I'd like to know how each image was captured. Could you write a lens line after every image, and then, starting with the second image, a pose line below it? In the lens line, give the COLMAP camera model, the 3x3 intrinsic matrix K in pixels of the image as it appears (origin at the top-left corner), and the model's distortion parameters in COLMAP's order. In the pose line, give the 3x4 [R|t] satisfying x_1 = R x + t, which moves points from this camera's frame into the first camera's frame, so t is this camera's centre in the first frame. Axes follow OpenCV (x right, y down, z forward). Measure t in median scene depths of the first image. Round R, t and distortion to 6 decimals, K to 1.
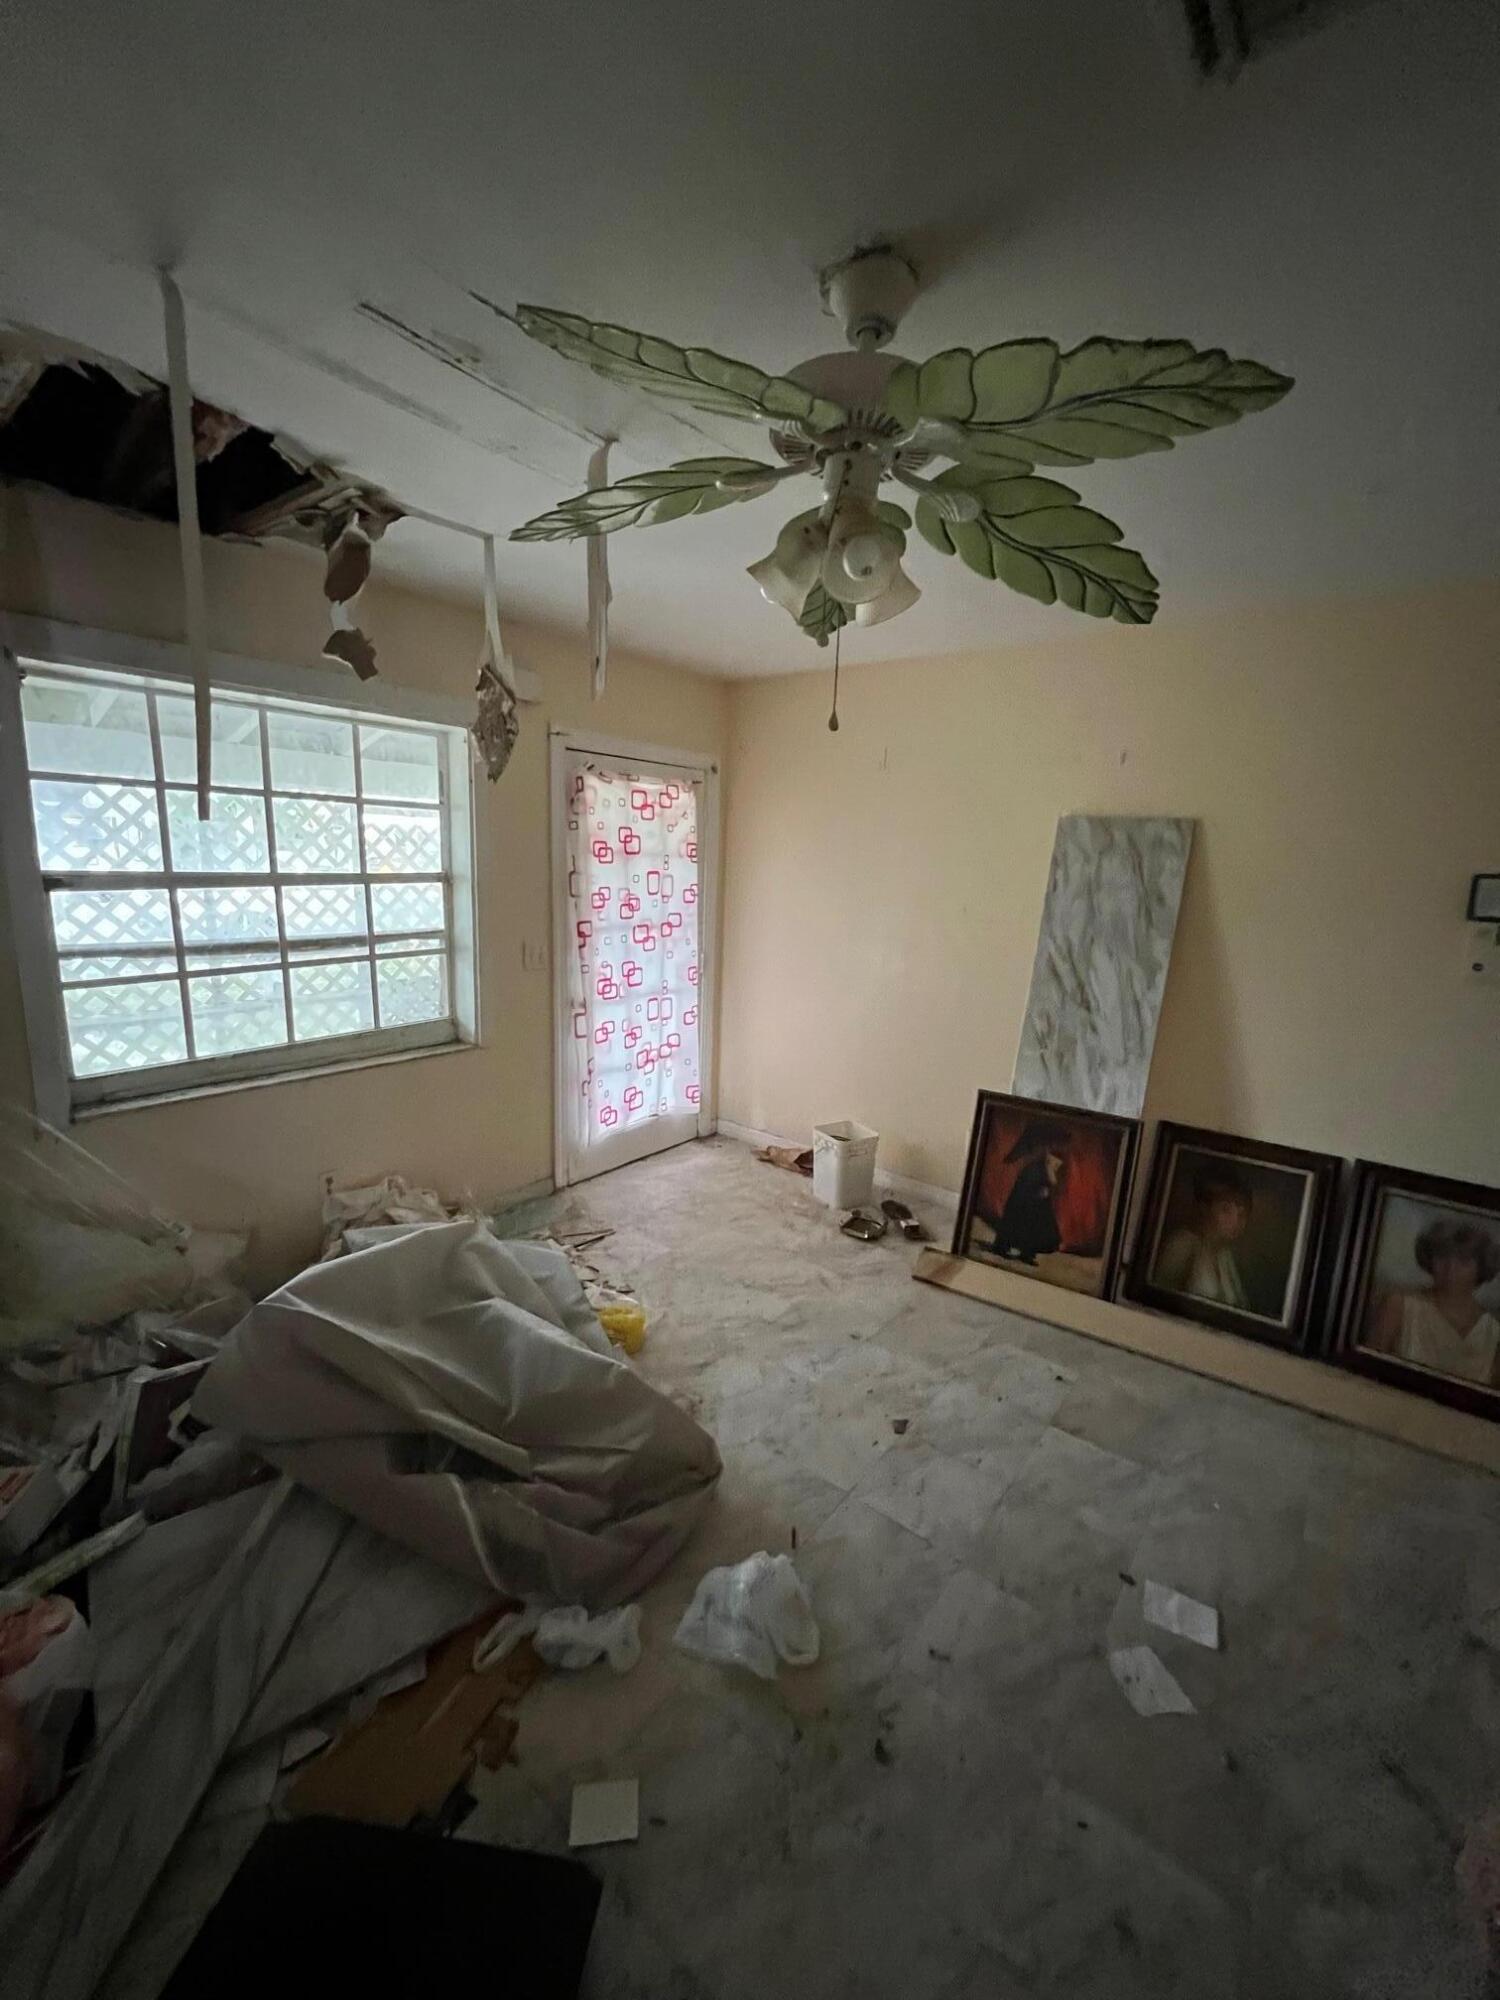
lens RADIAL K [[795.4, 0, 741.6], [0, 795.4, 1000.1], [0, 0, 1]] dist [-0.000512, 0.000164]
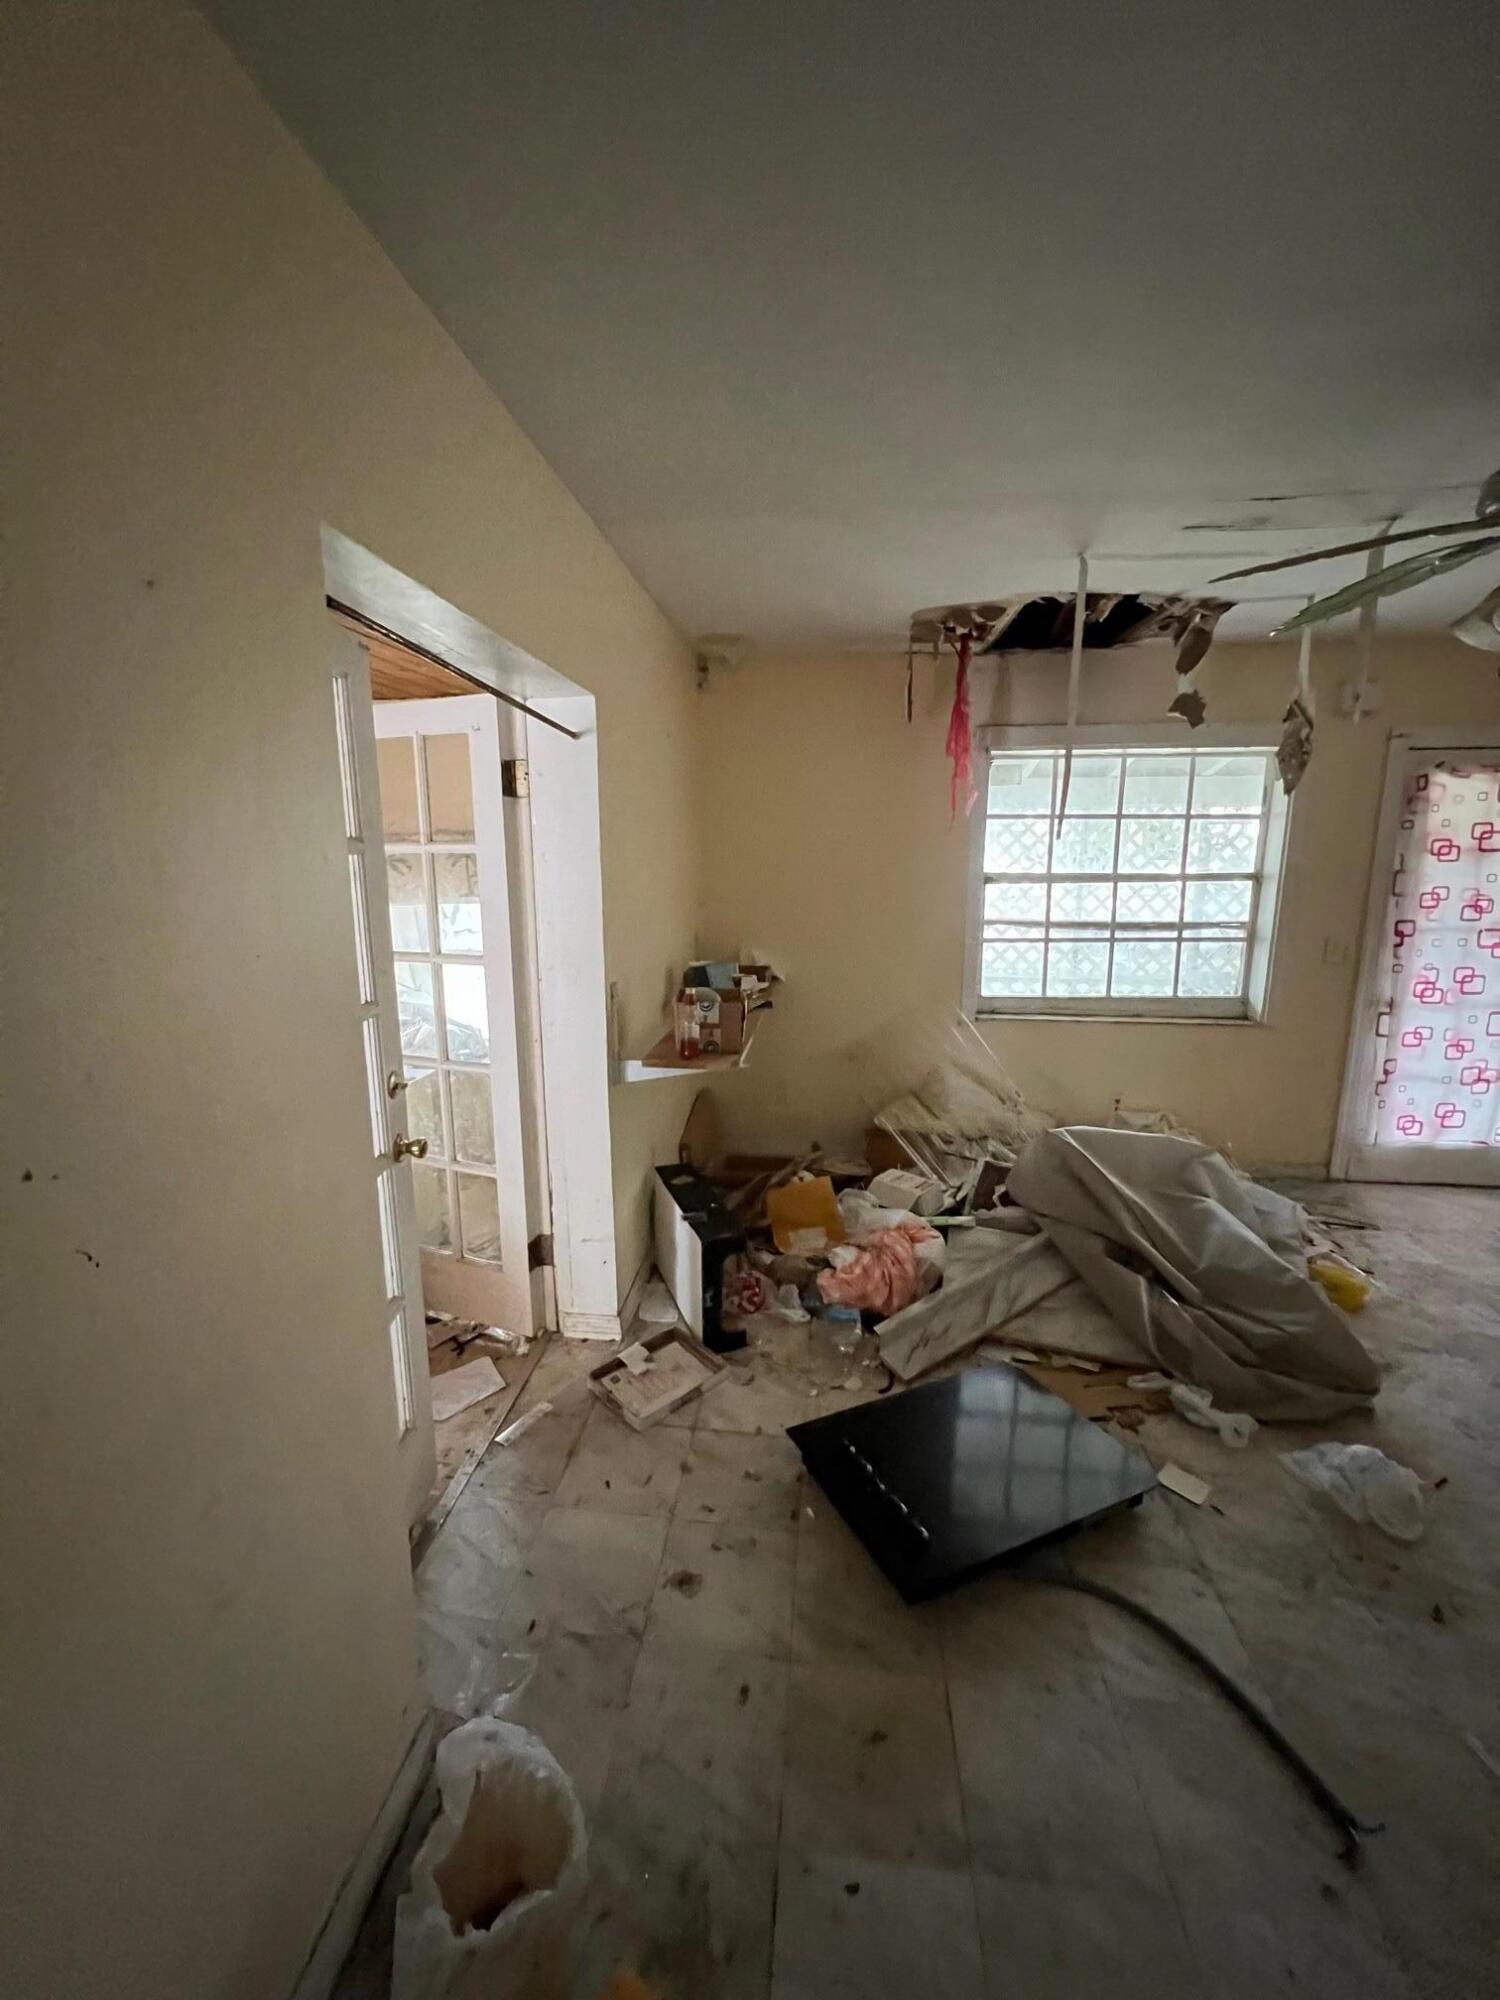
lens RADIAL K [[795.4, 0, 752.3], [0, 795.4, 1001.8], [0, 0, 1]] dist [-0.000512, 0.000164]
pose [[0.543091, 0.124154, -0.830445, 0.263818], [-0.130885, 0.989436, 0.062328, 0.061955], [0.829410, 0.074843, 0.553604, -0.295000]]
